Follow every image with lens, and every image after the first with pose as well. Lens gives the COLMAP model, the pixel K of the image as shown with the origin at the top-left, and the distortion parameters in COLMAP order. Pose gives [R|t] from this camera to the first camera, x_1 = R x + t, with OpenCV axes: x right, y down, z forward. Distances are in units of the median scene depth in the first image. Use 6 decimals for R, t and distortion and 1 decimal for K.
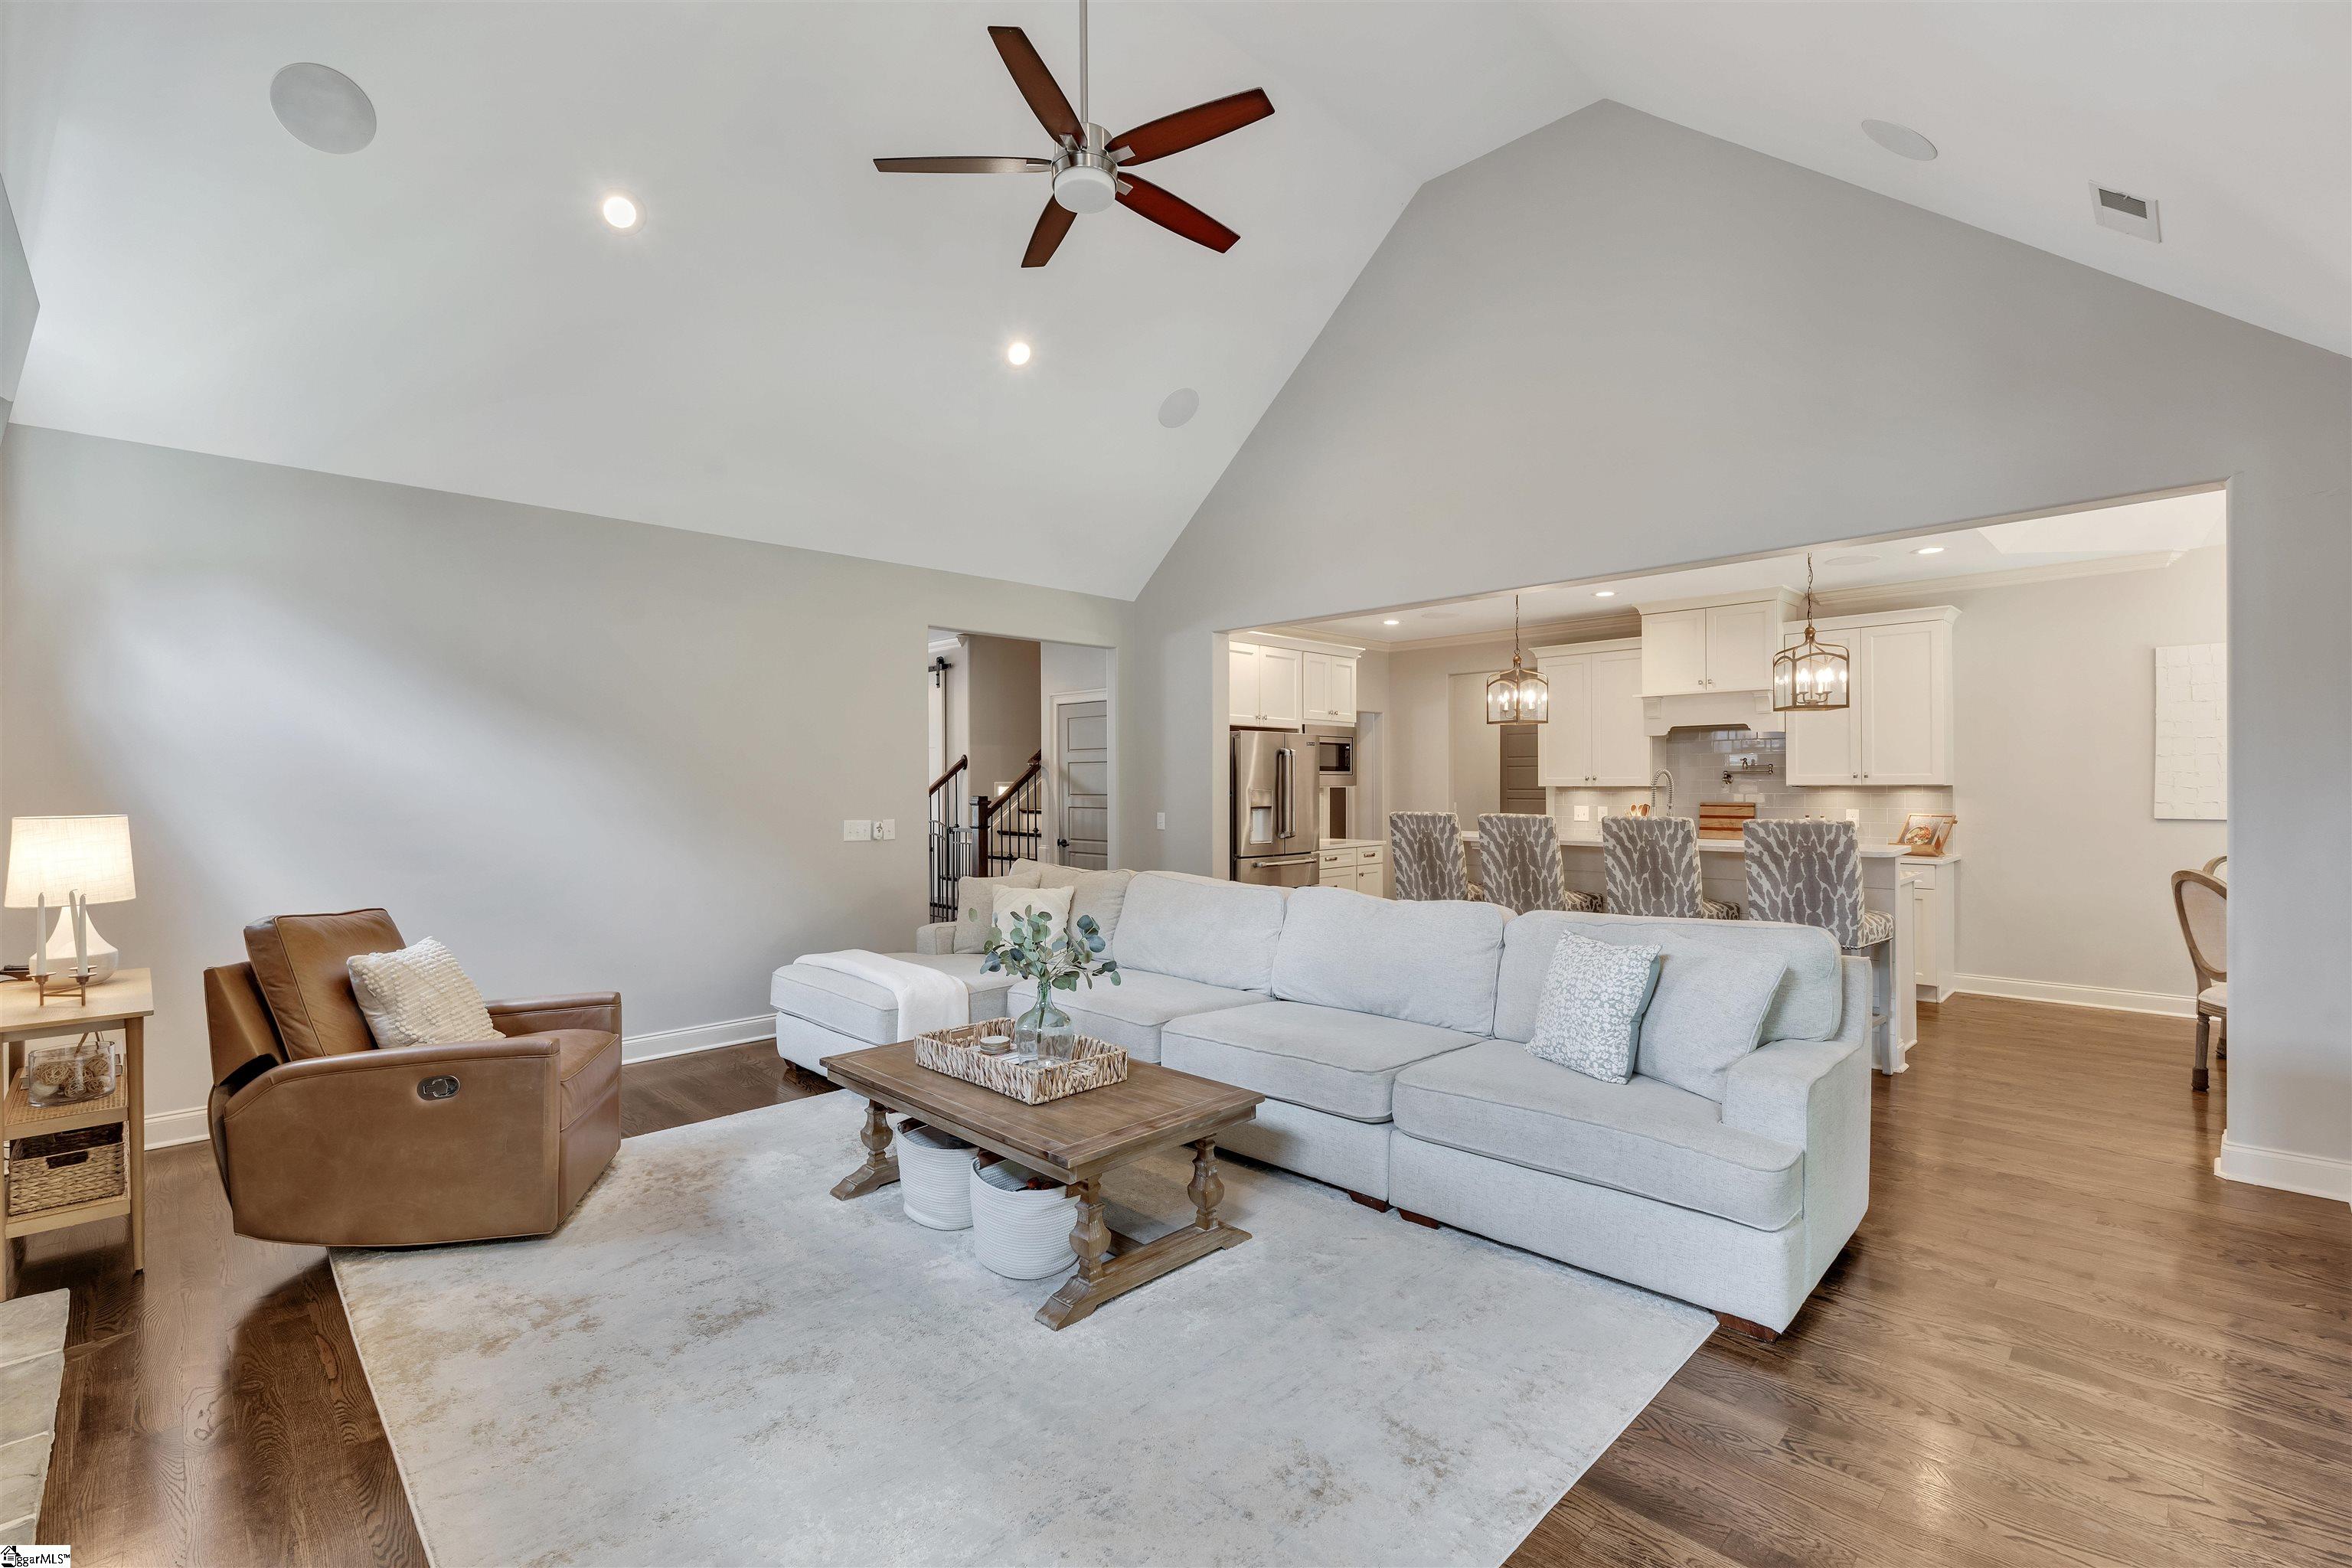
lens RADIAL K [[1036.5, 0, 1175.8], [0, 1036.5, 787.7], [0, 0, 1]] dist [-0.008694, 0.001740]
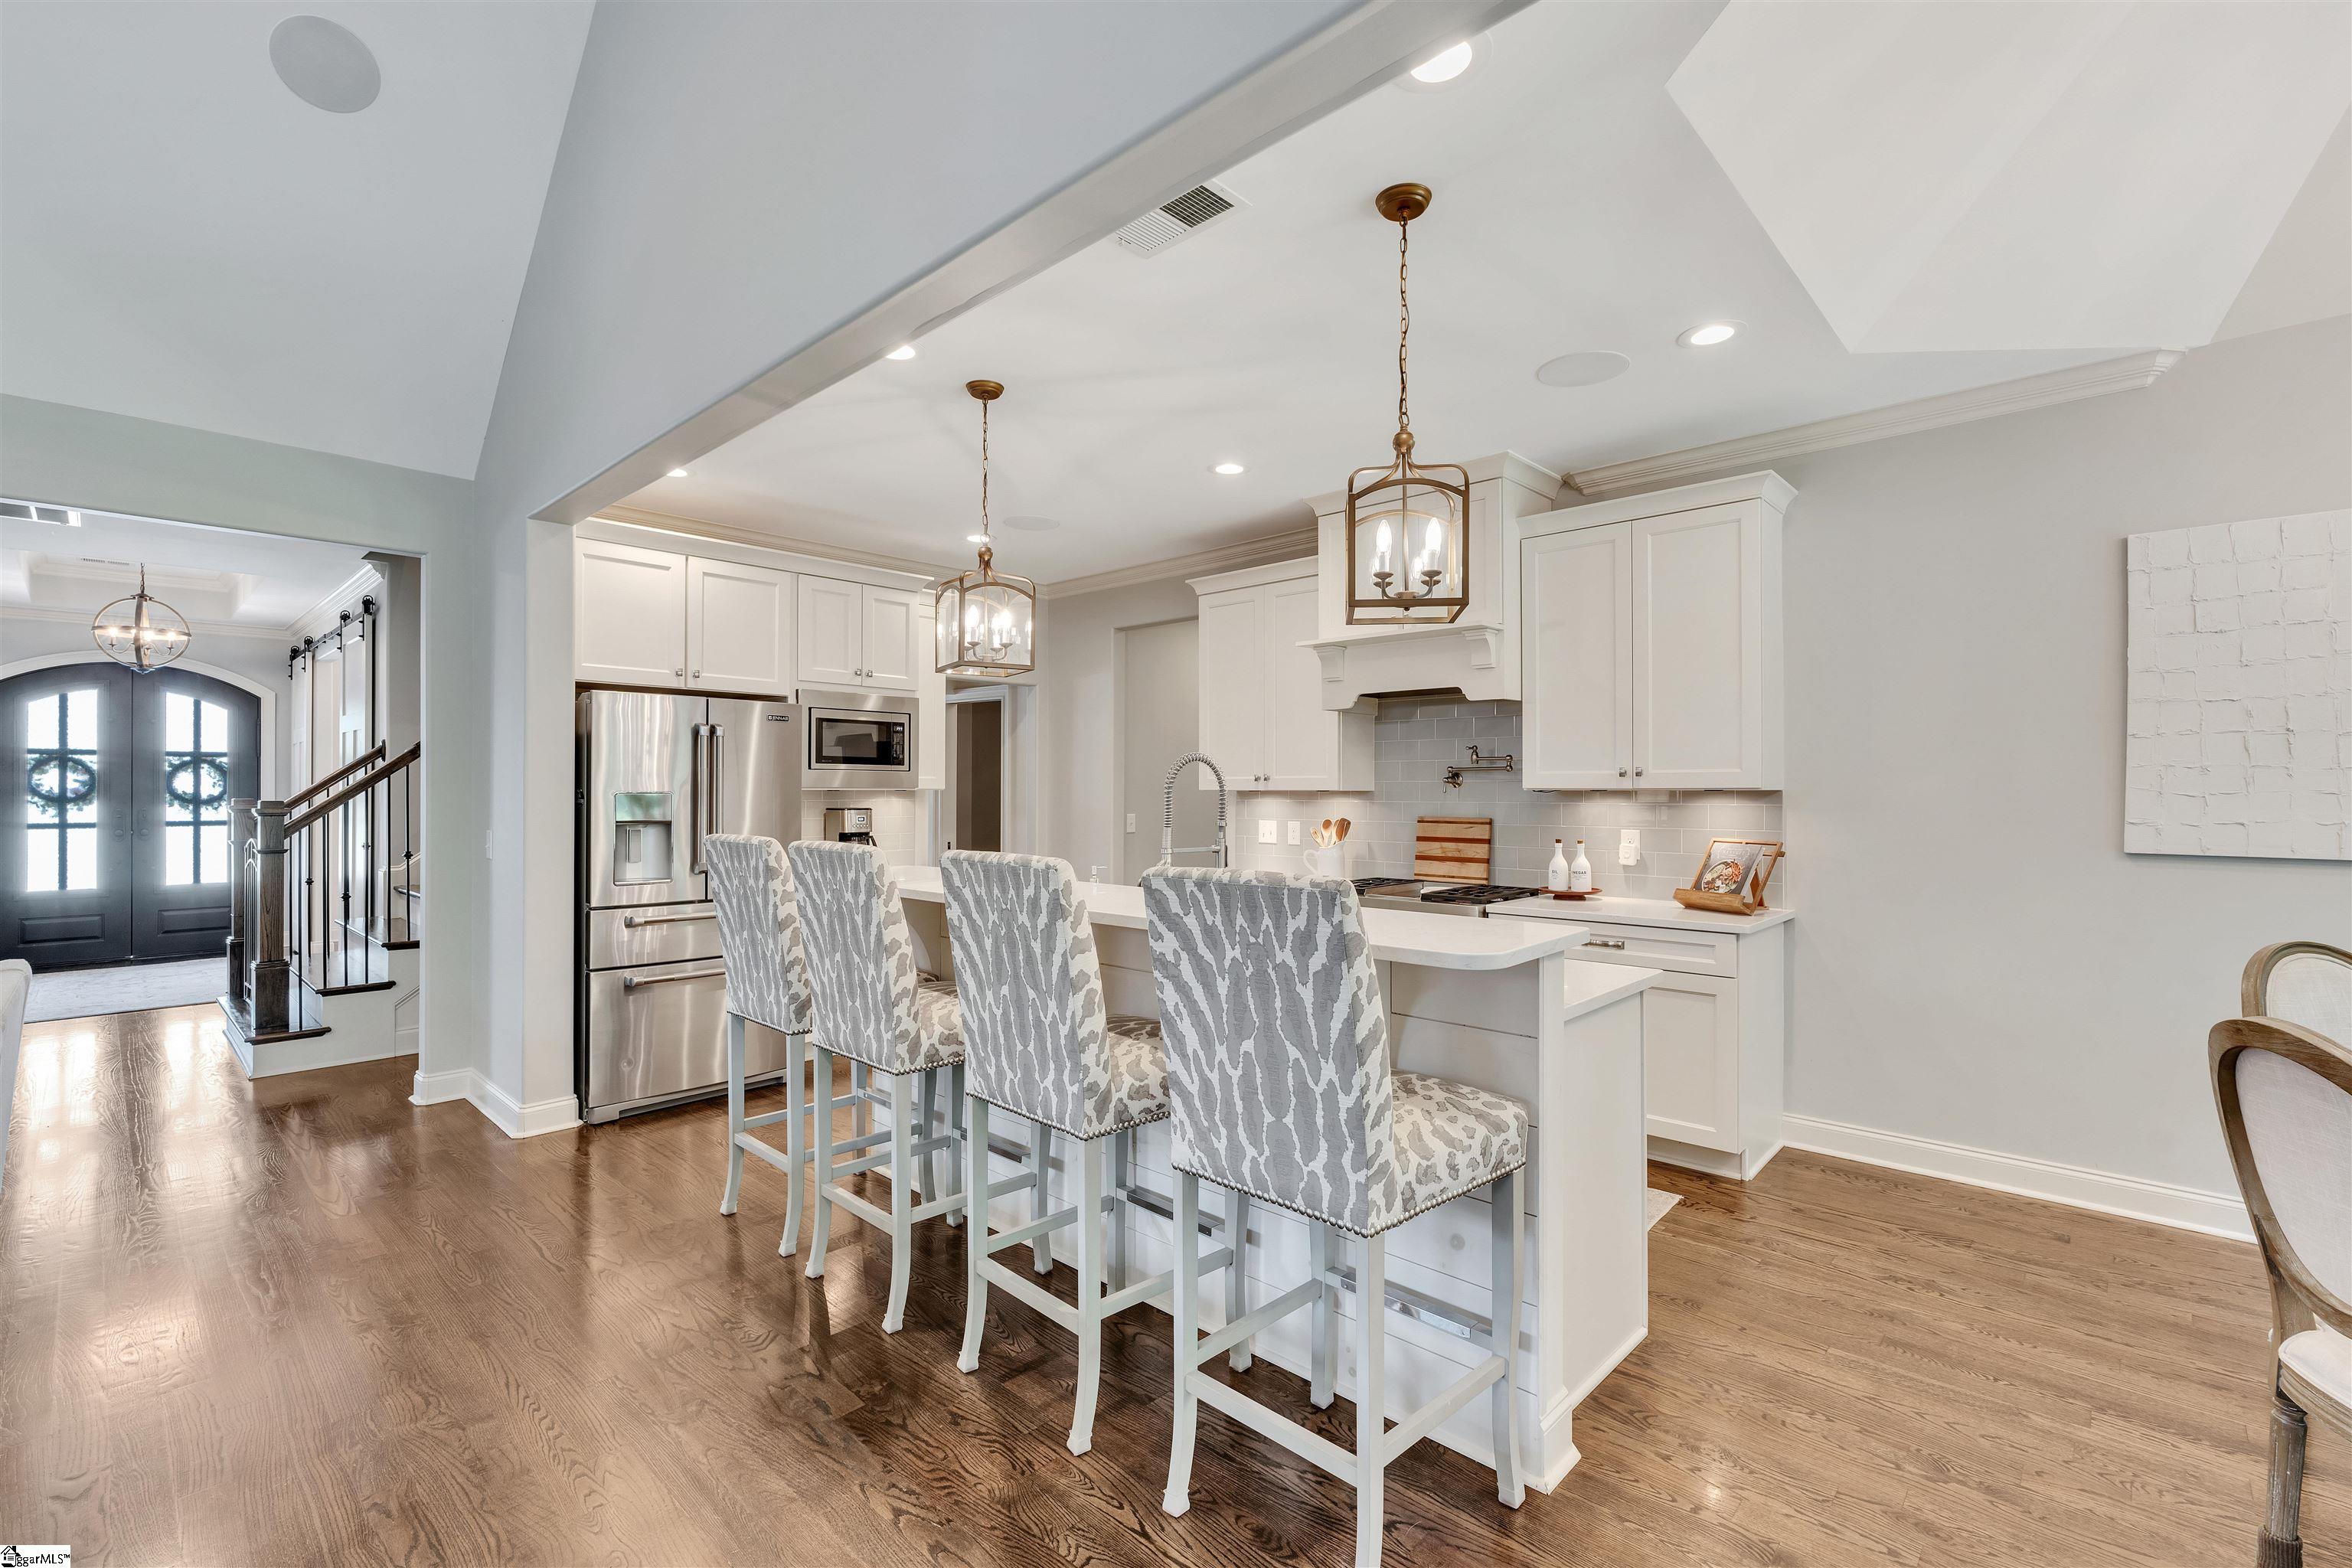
lens RADIAL K [[1036.5, 0, 1181.3], [0, 1036.5, 792.2], [0, 0, 1]] dist [-0.008694, 0.001740]
pose [[0.999117, 0.004485, 0.041770, 0.389648], [-0.004364, 0.999986, -0.002989, 0.002257], [-0.041783, 0.002804, 0.999123, 0.432136]]
